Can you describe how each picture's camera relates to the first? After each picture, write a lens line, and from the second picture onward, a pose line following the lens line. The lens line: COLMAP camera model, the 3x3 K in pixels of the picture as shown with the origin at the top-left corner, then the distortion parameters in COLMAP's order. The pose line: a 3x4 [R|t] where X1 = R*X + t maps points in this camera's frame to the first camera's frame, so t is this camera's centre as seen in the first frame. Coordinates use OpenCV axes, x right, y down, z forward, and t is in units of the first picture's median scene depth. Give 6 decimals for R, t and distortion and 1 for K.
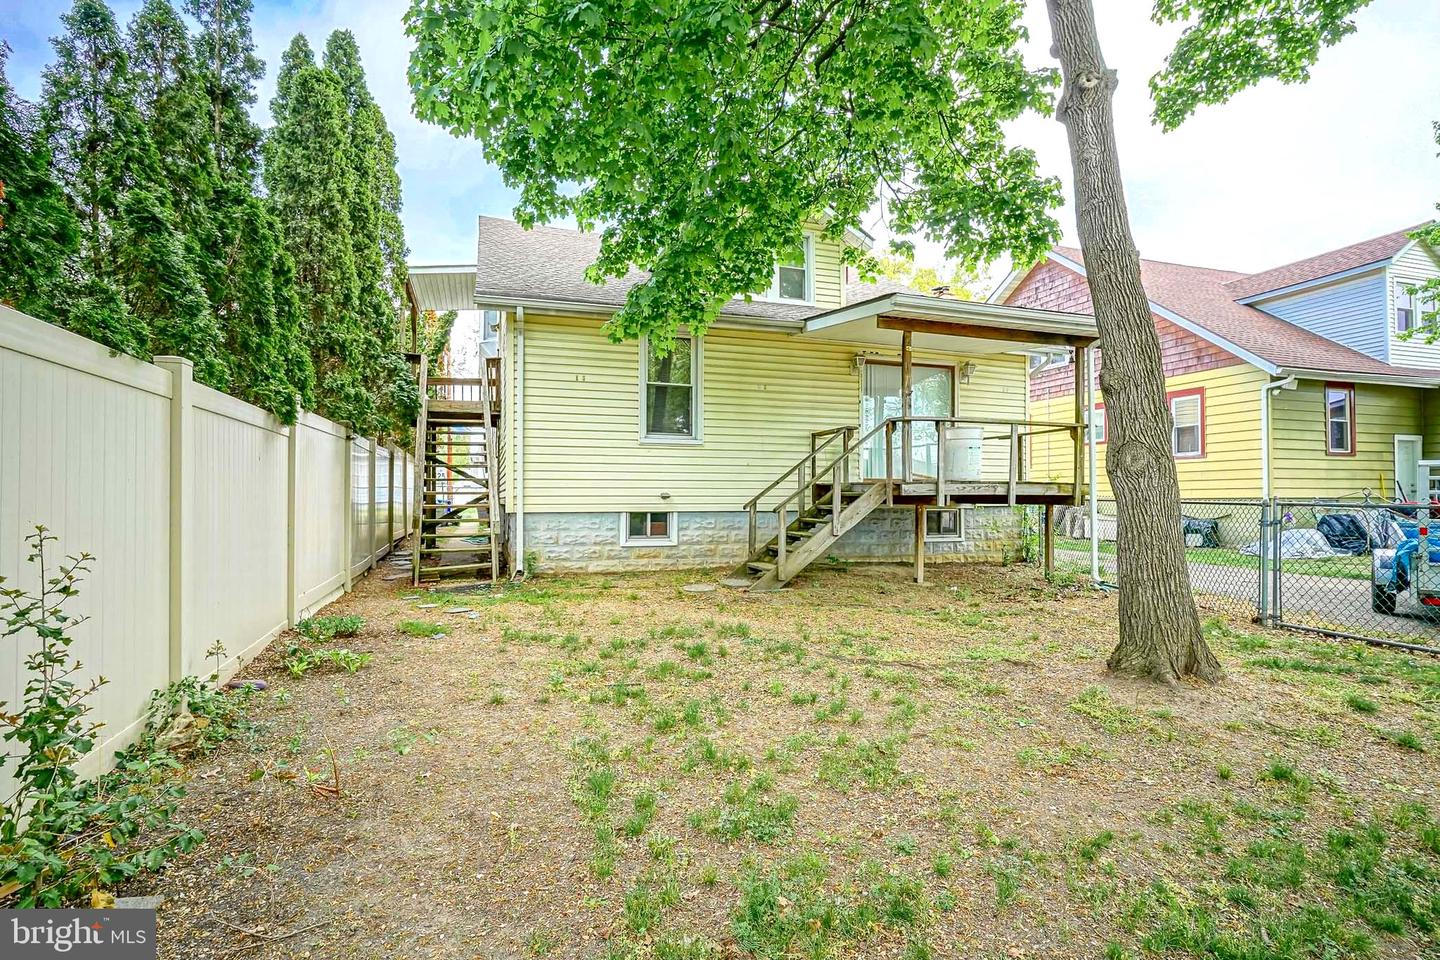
lens RADIAL K [[707.8, 0, 717.3], [0, 707.8, 487.0], [0, 0, 1]] dist [-0.001546, 0.002743]
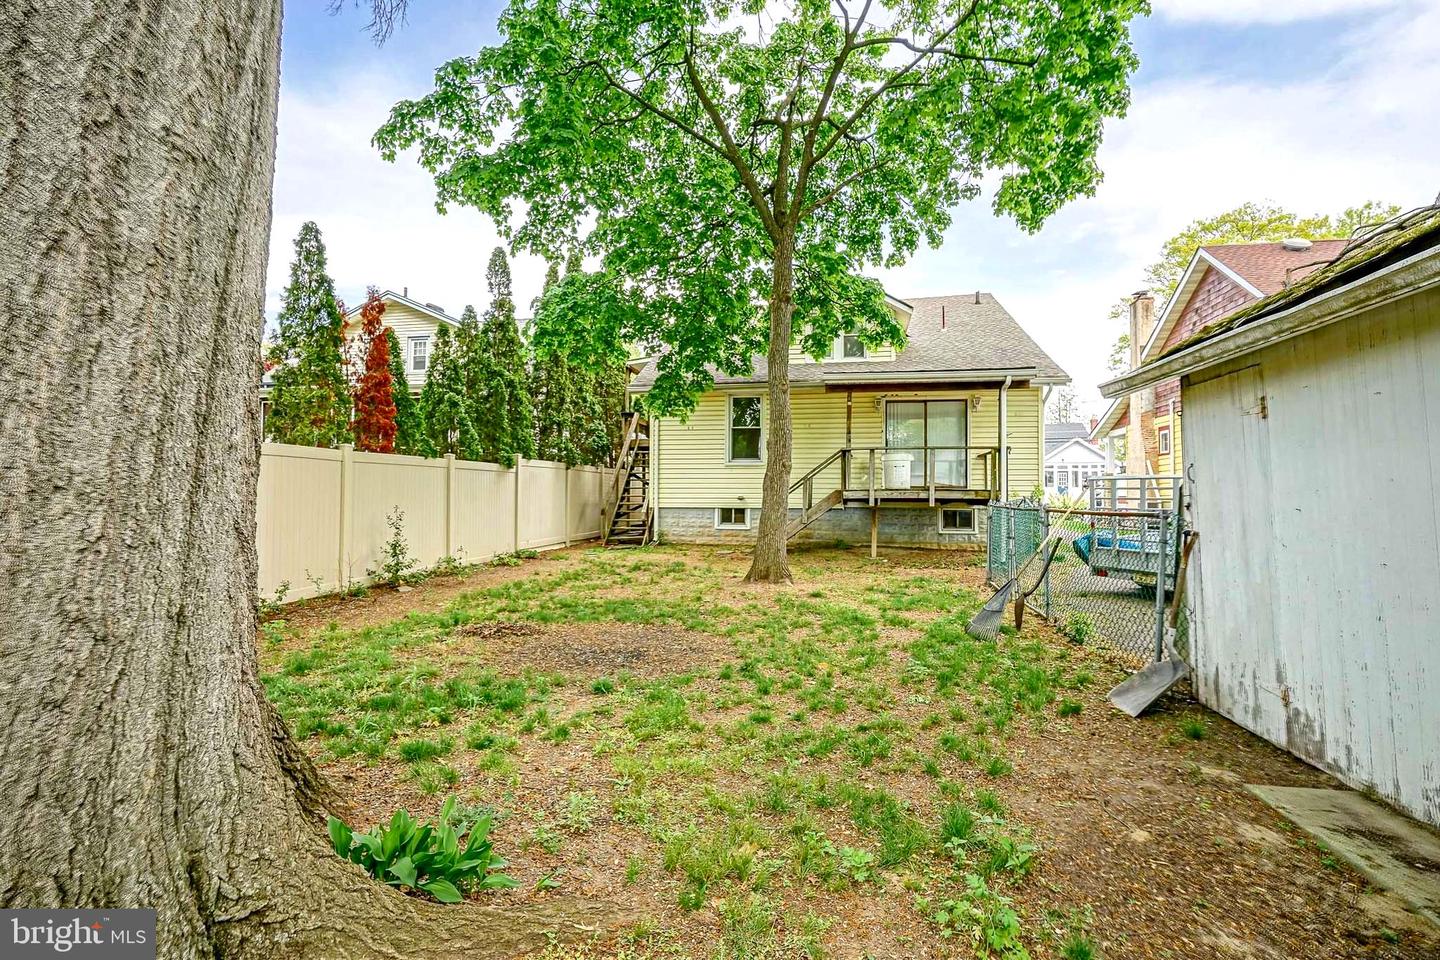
lens RADIAL K [[707.8, 0, 717.3], [0, 707.8, 487.0], [0, 0, 1]] dist [-0.001546, 0.002743]
pose [[0.874533, -0.004332, -0.484946, 0.663708], [0.004877, 0.999988, -0.000137, -0.012709], [0.484941, -0.002245, 0.874544, -0.430171]]
